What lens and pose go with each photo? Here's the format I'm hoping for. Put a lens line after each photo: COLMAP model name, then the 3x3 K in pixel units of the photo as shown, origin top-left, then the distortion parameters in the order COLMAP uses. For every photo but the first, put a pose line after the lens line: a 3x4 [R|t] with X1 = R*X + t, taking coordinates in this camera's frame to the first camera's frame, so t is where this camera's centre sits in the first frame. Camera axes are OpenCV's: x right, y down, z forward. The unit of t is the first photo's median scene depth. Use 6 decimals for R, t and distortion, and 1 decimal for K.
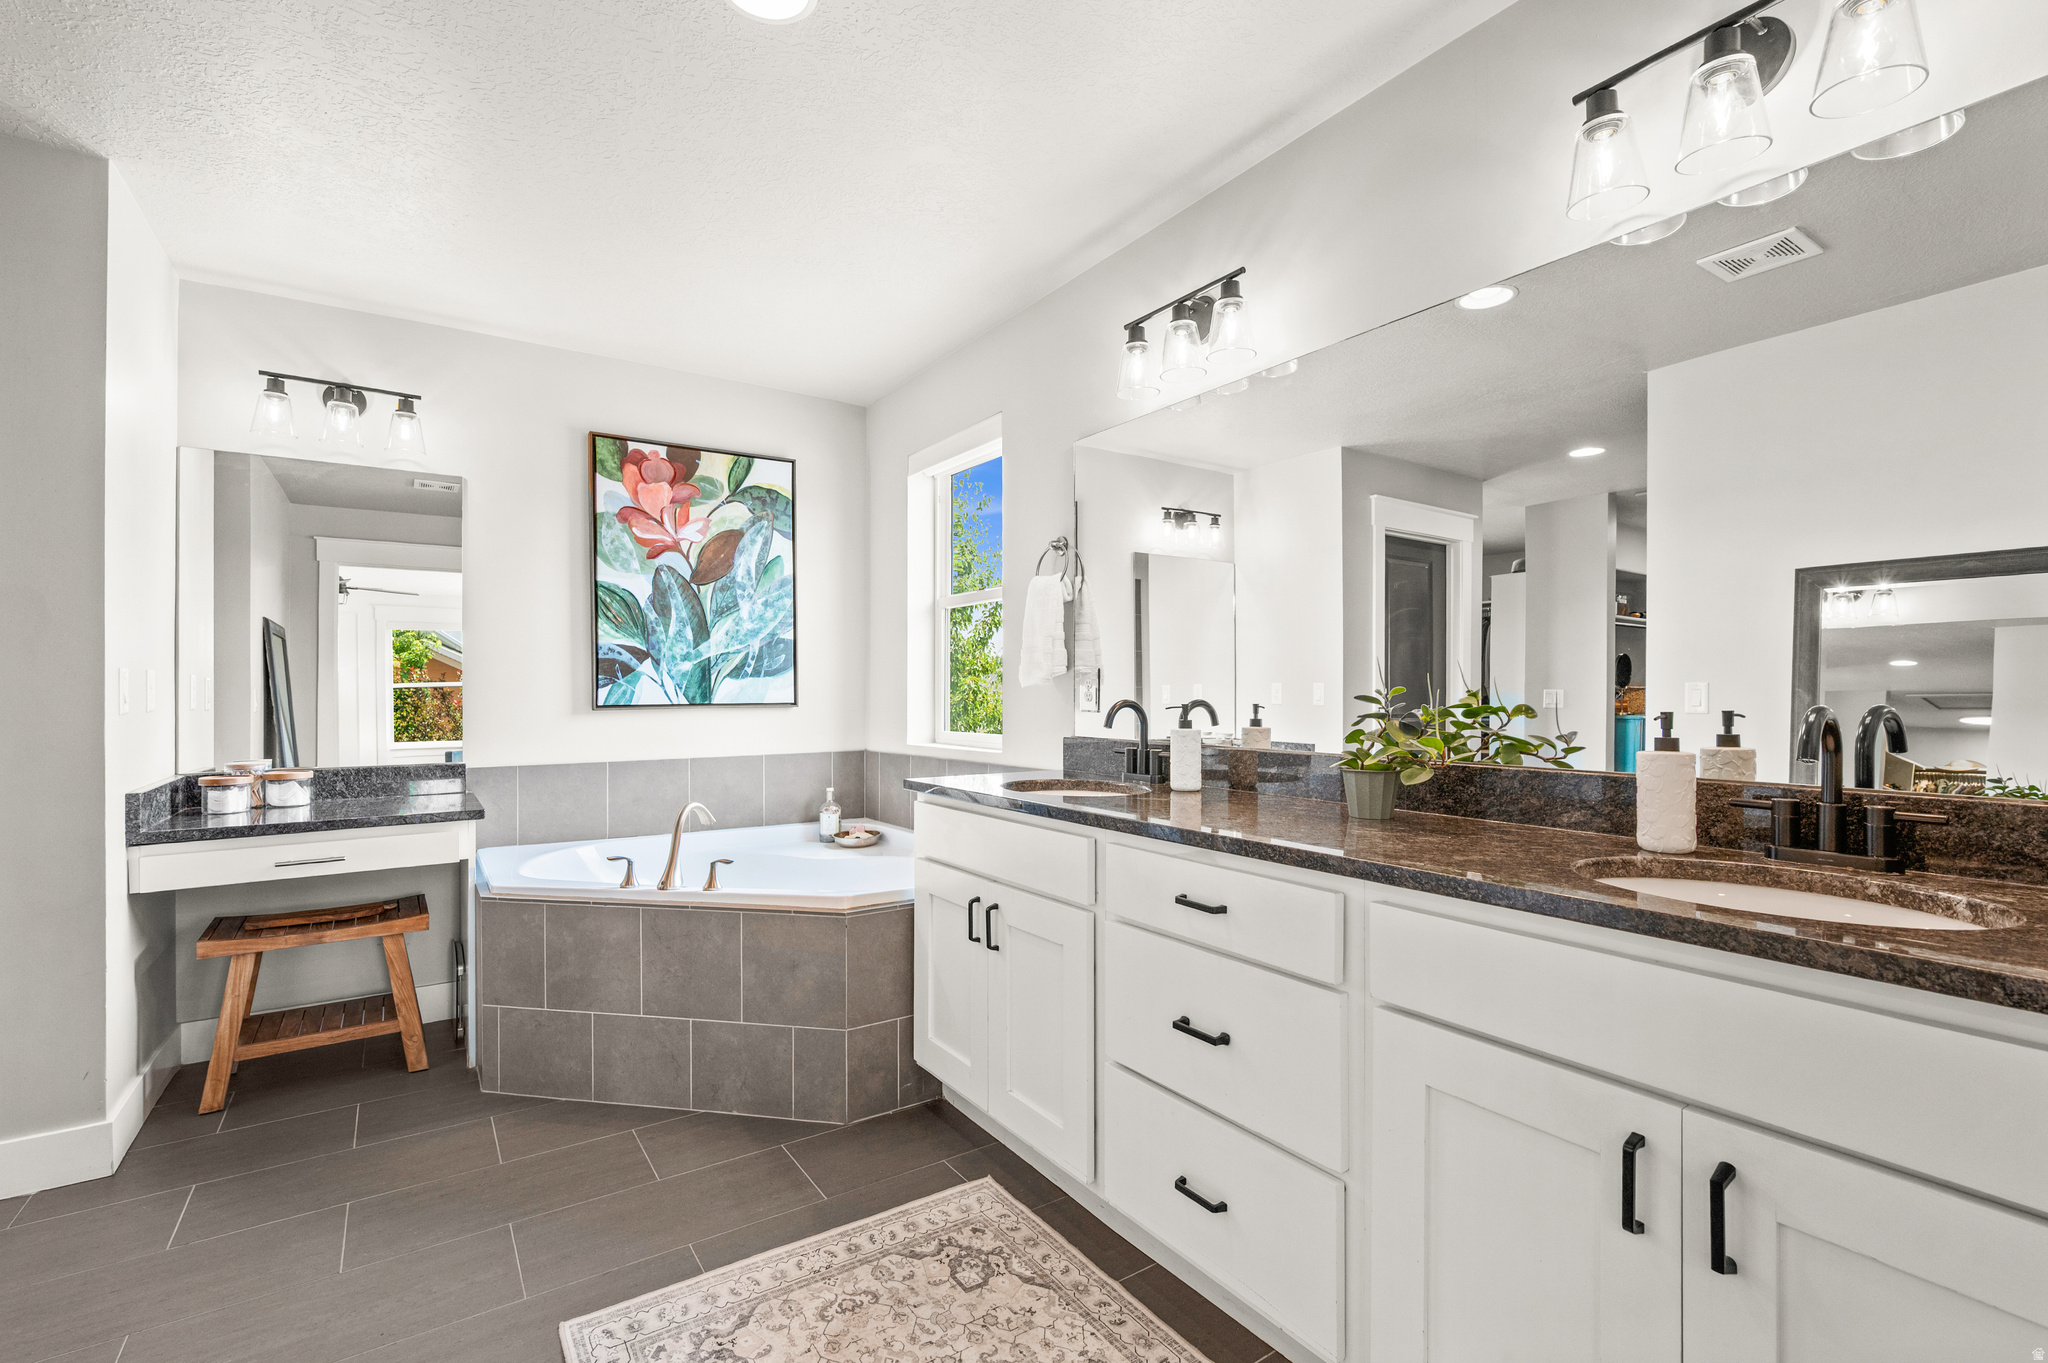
lens RADIAL K [[906.2, 0, 1022.4], [0, 906.2, 684.2], [0, 0, 1]] dist [-0.002422, -0.000125]
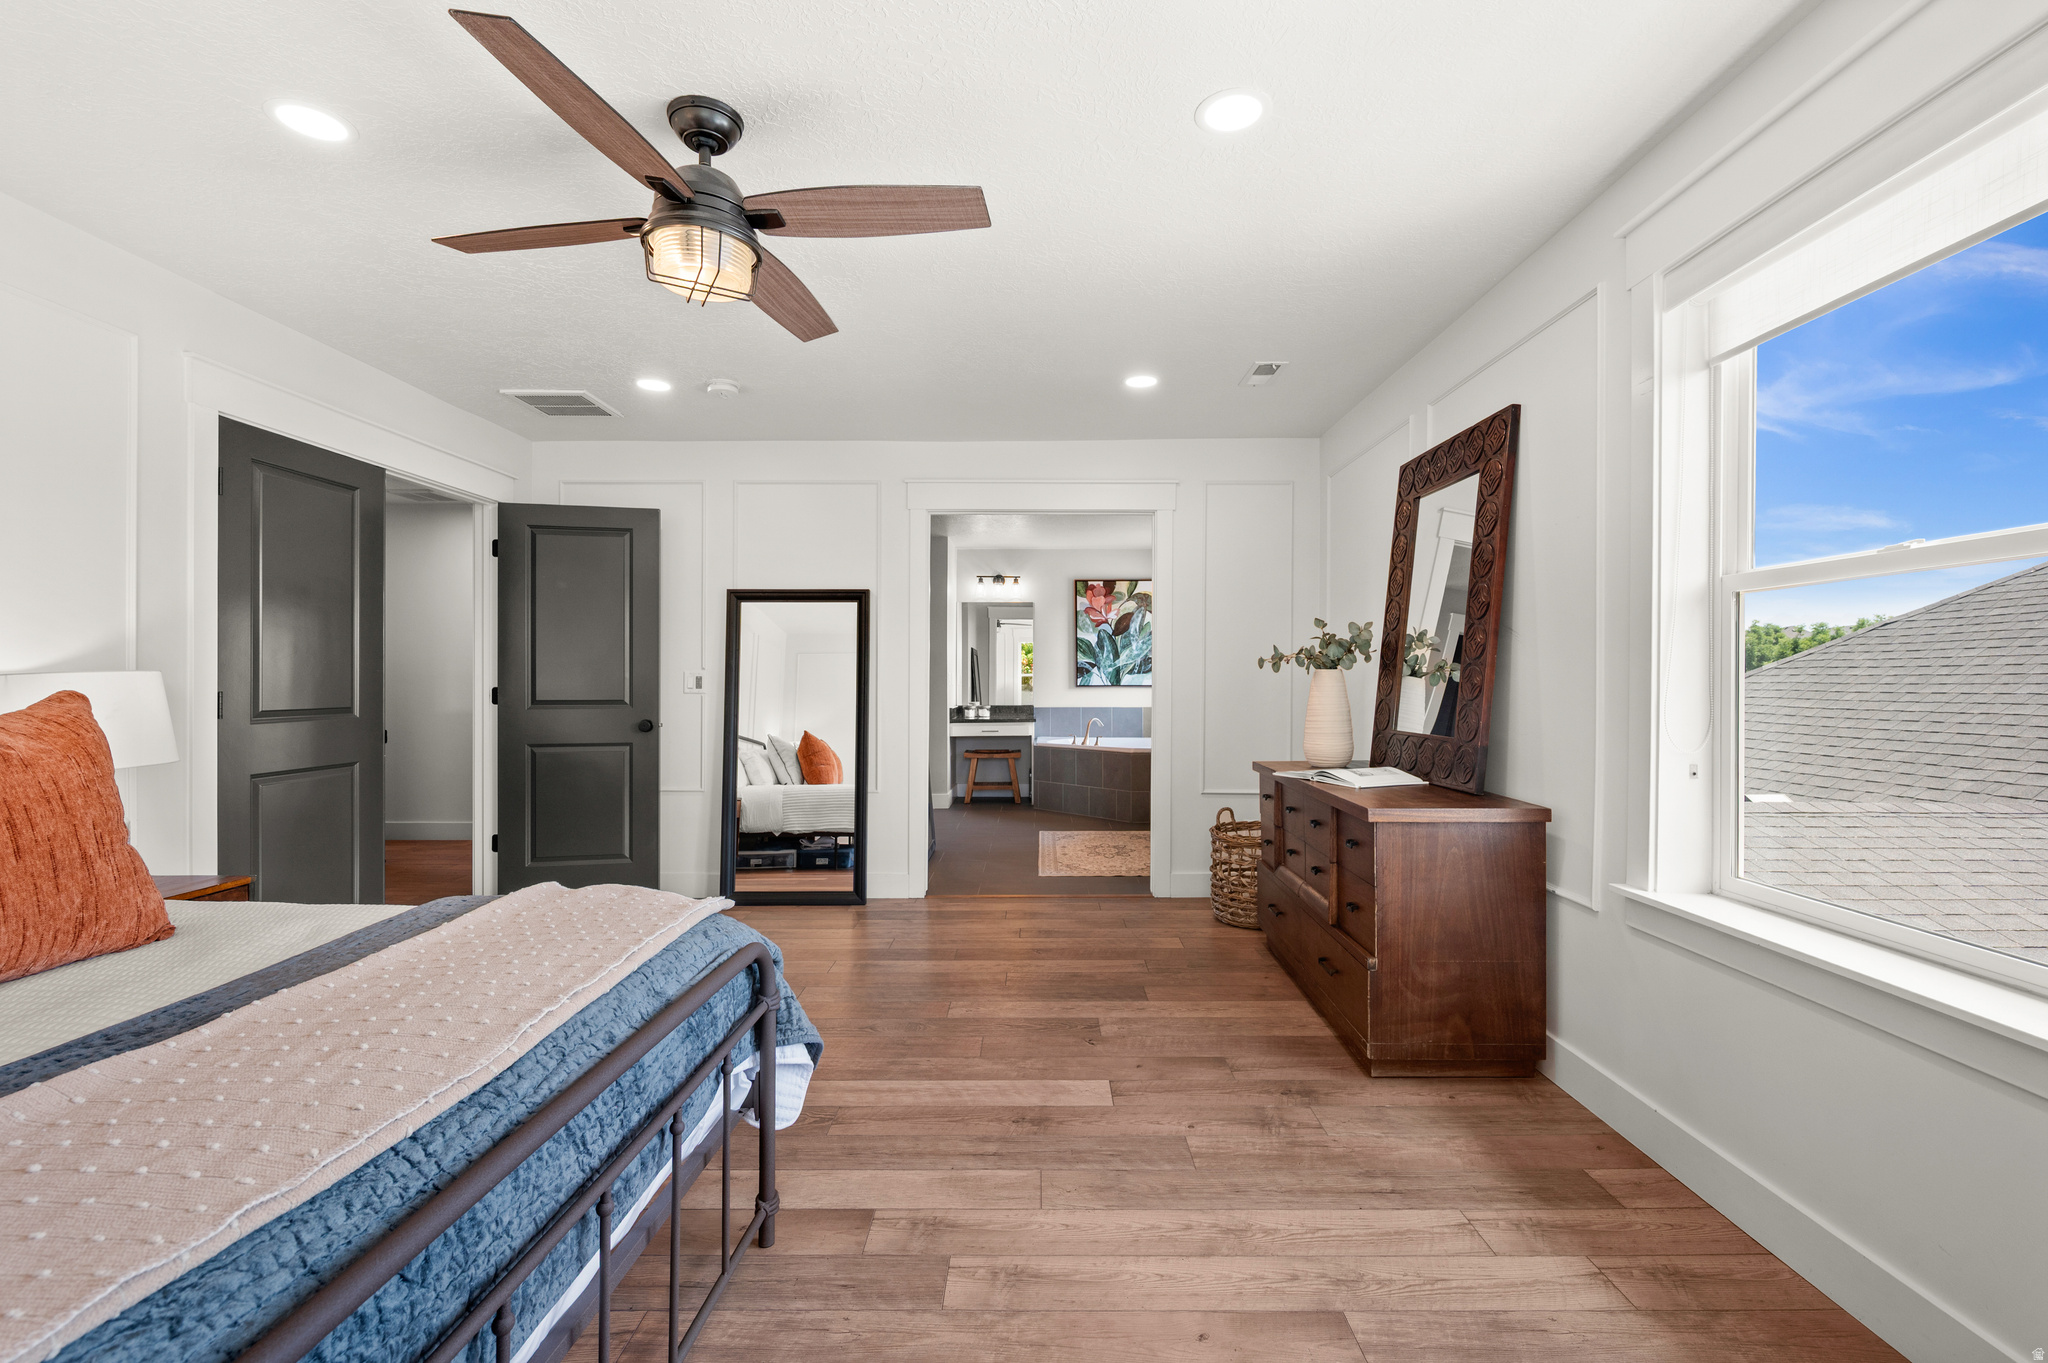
lens RADIAL K [[906.2, 0, 1030.0], [0, 906.2, 679.1], [0, 0, 1]] dist [-0.002422, -0.000125]
pose [[0.820411, 0.004615, -0.571756, 0.869502], [-0.002526, 0.999987, 0.004448, -0.004879], [0.571769, -0.002205, 0.820412, -1.159693]]
